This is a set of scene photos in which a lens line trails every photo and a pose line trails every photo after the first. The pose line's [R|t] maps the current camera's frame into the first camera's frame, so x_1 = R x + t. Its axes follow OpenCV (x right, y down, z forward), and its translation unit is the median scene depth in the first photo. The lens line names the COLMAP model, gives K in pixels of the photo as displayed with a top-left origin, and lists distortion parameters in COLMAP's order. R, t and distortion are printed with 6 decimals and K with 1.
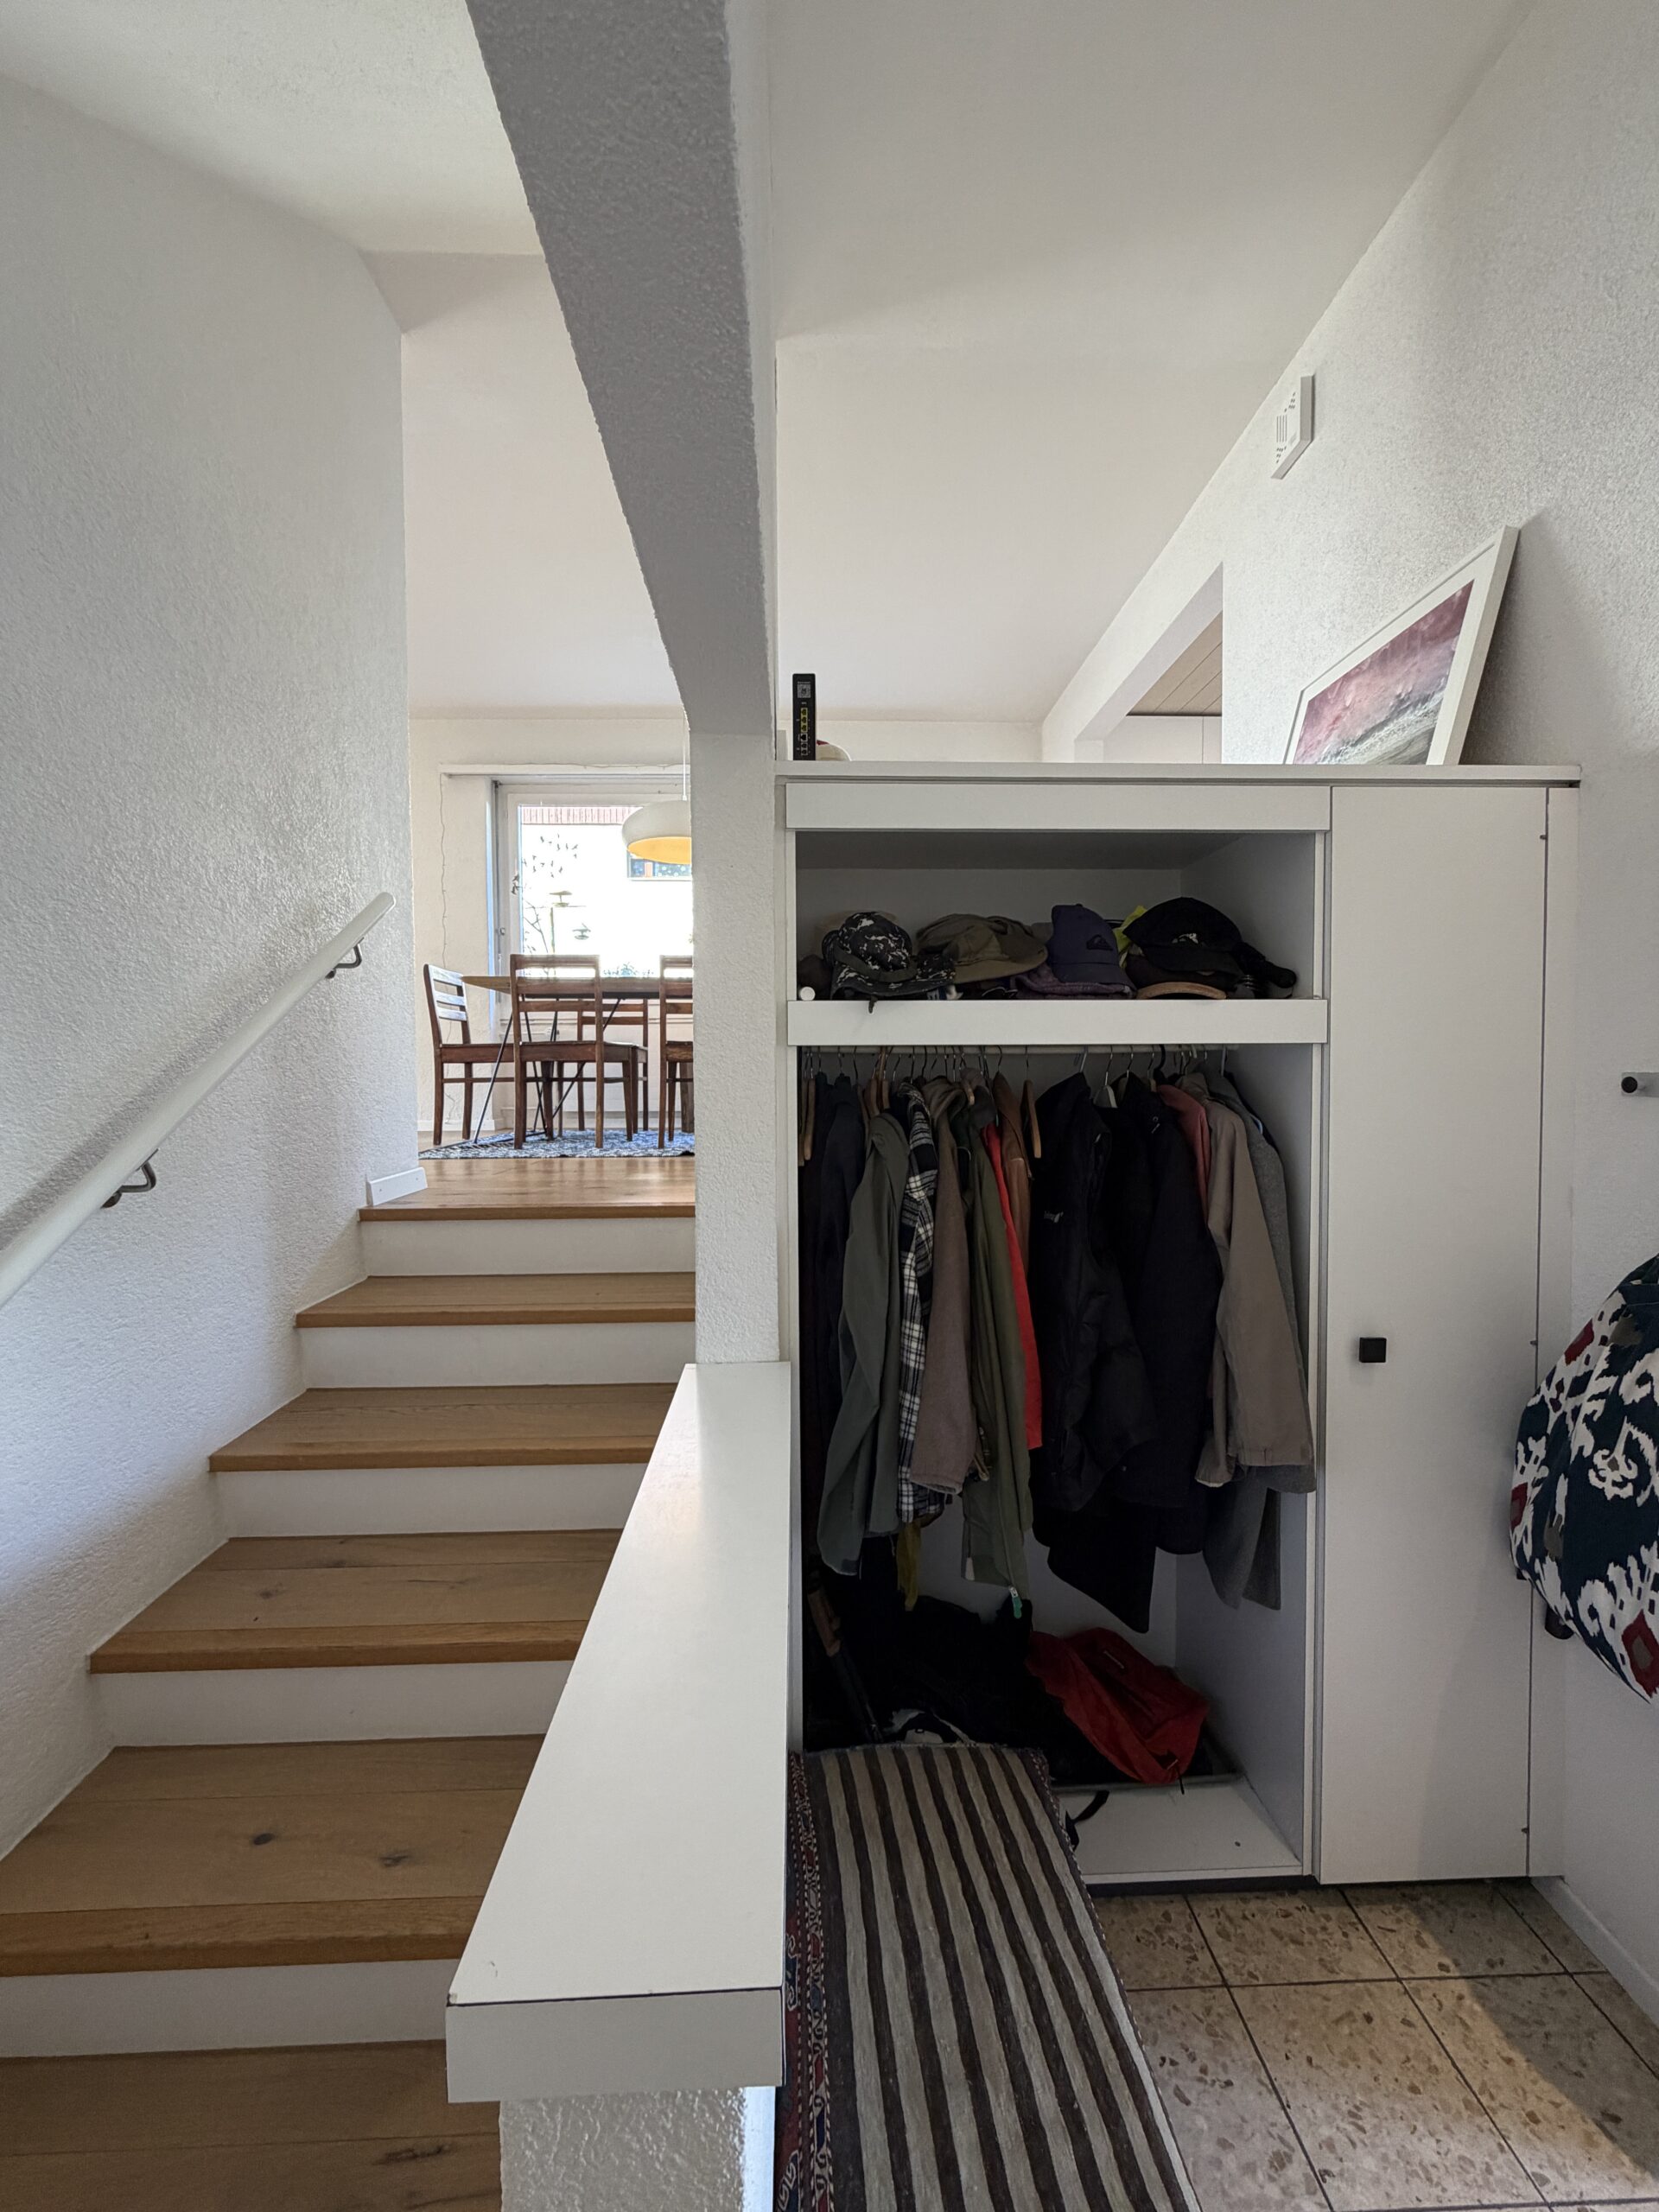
lens RADIAL K [[880.4, 0, 829.7], [0, 880.4, 1102.0], [0, 0, 1]] dist [0.000375, 0.000324]
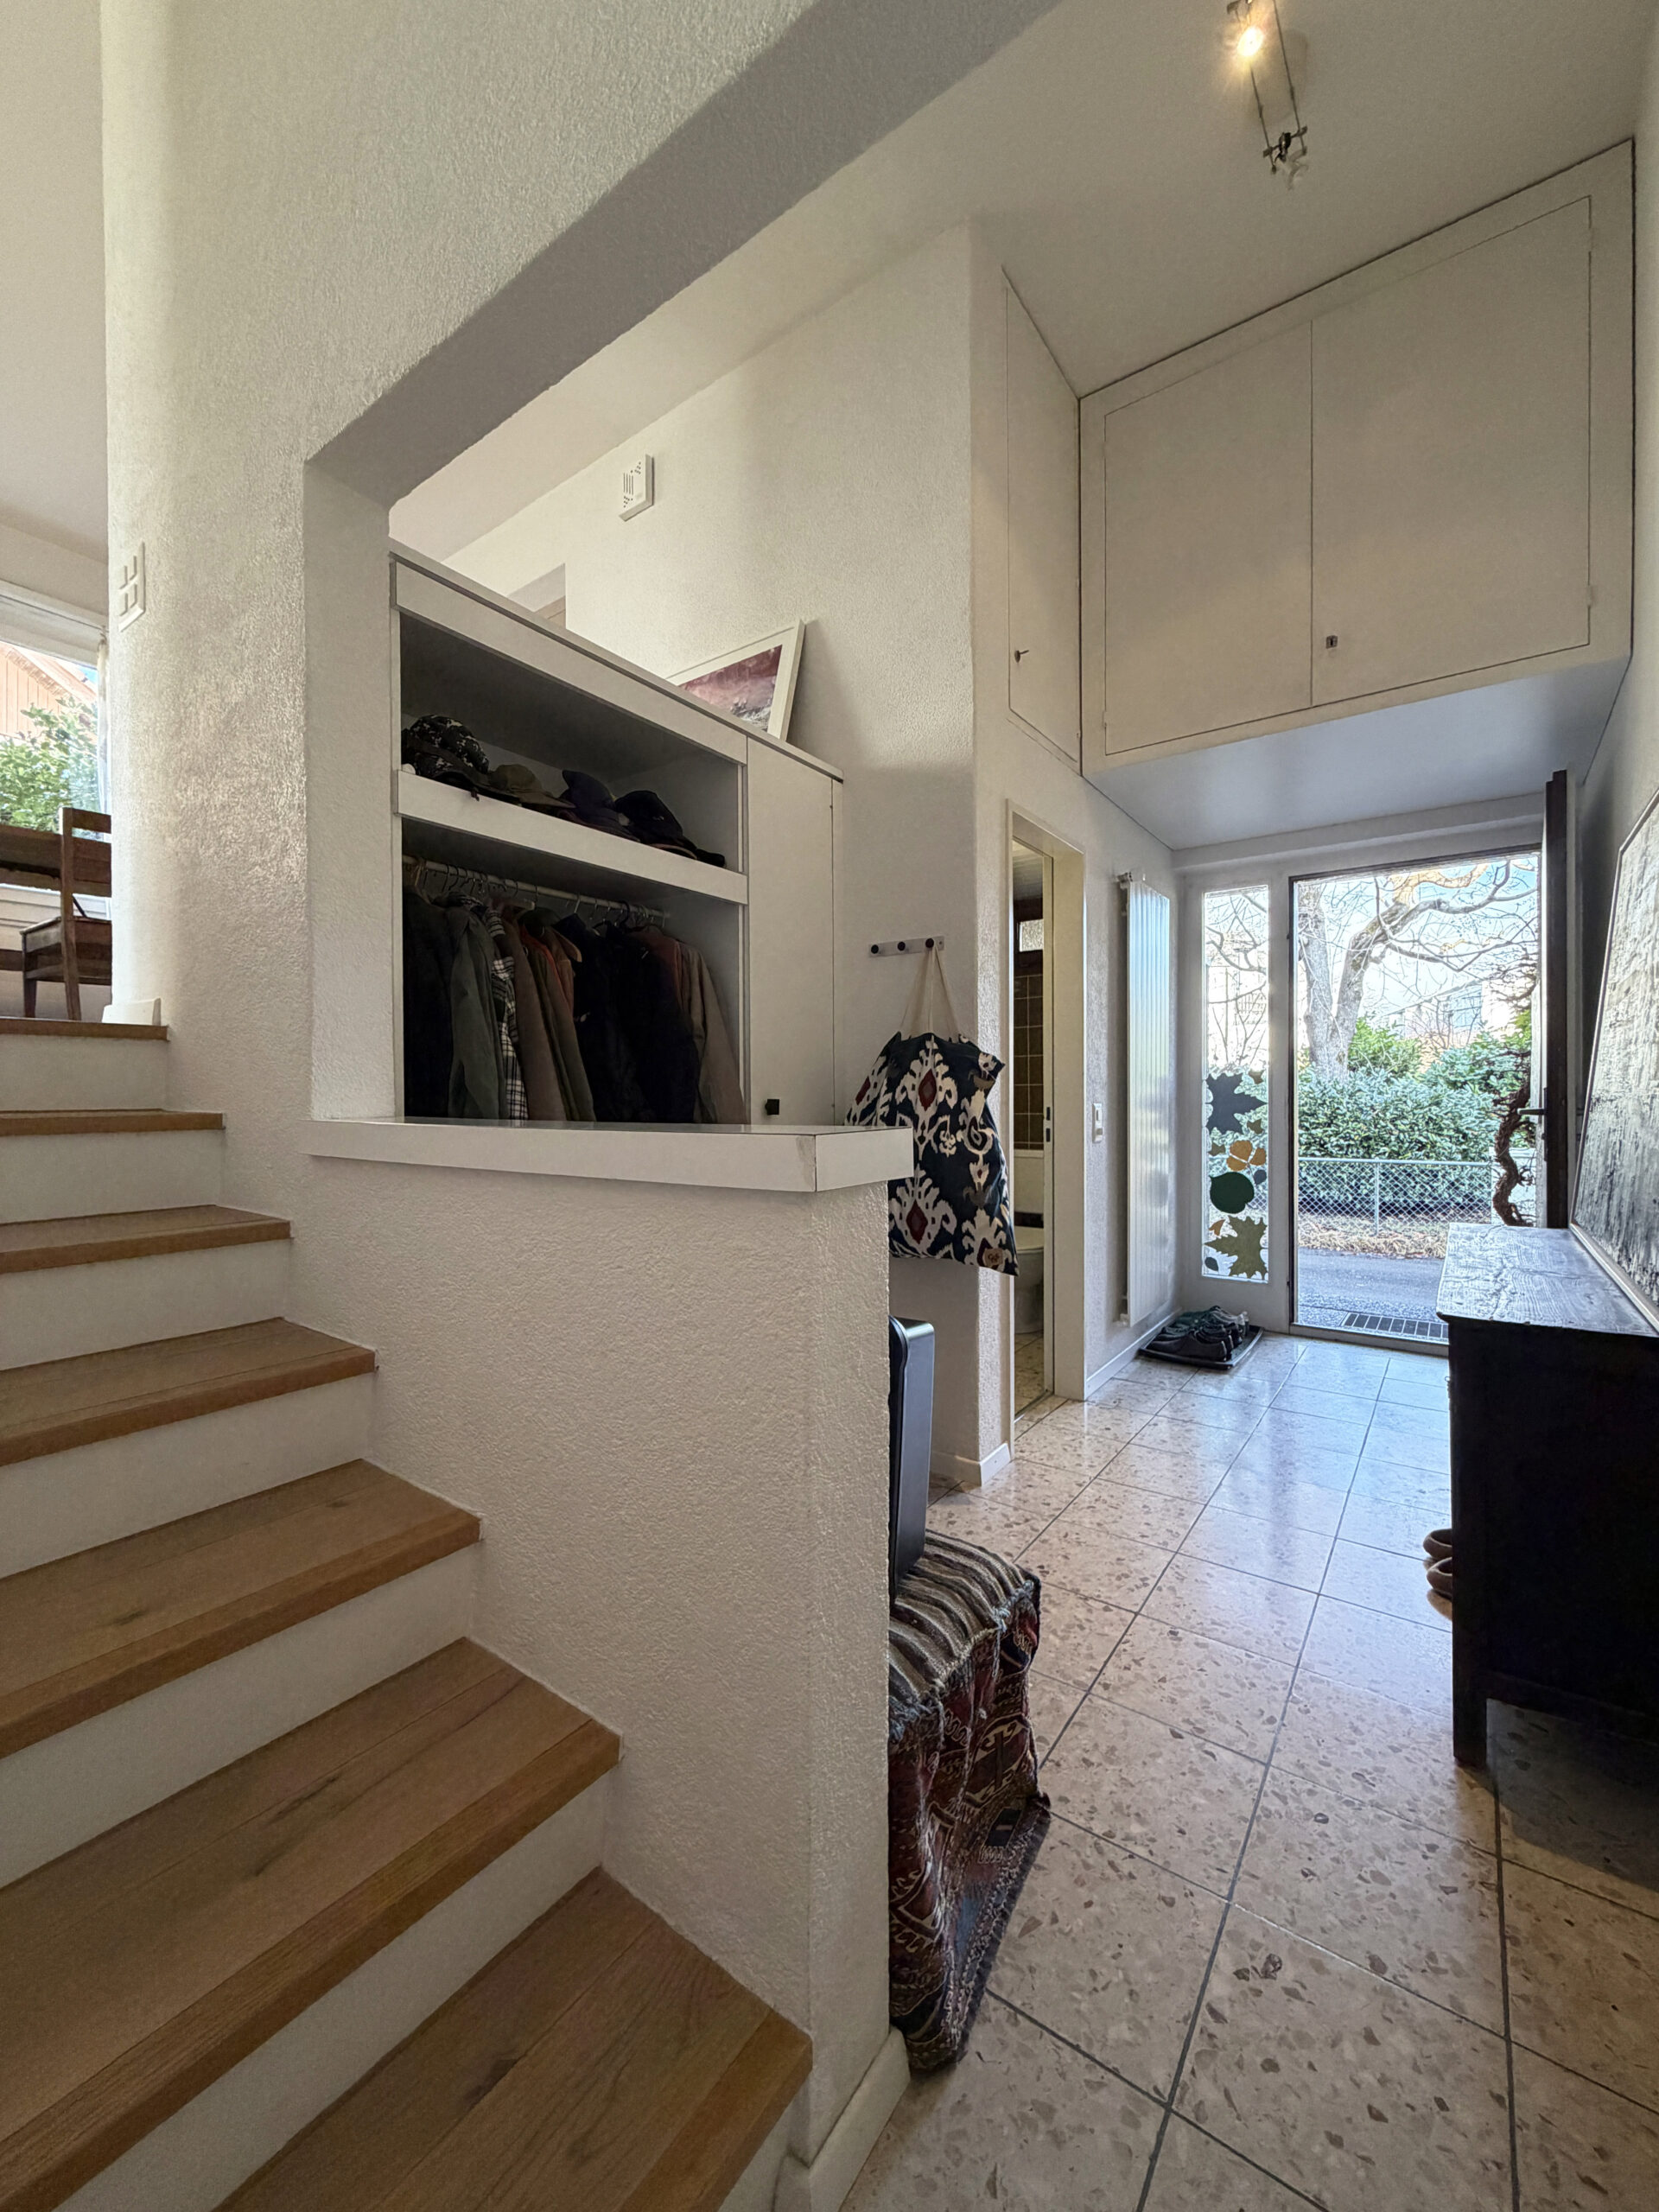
lens RADIAL K [[880.4, 0, 829.7], [0, 880.4, 1102.0], [0, 0, 1]] dist [0.000375, 0.000324]
pose [[0.612928, -0.003089, 0.790133, -0.544829], [0.027757, 0.999459, -0.017624, 0.302935], [-0.789651, 0.032734, 0.612683, -0.026054]]
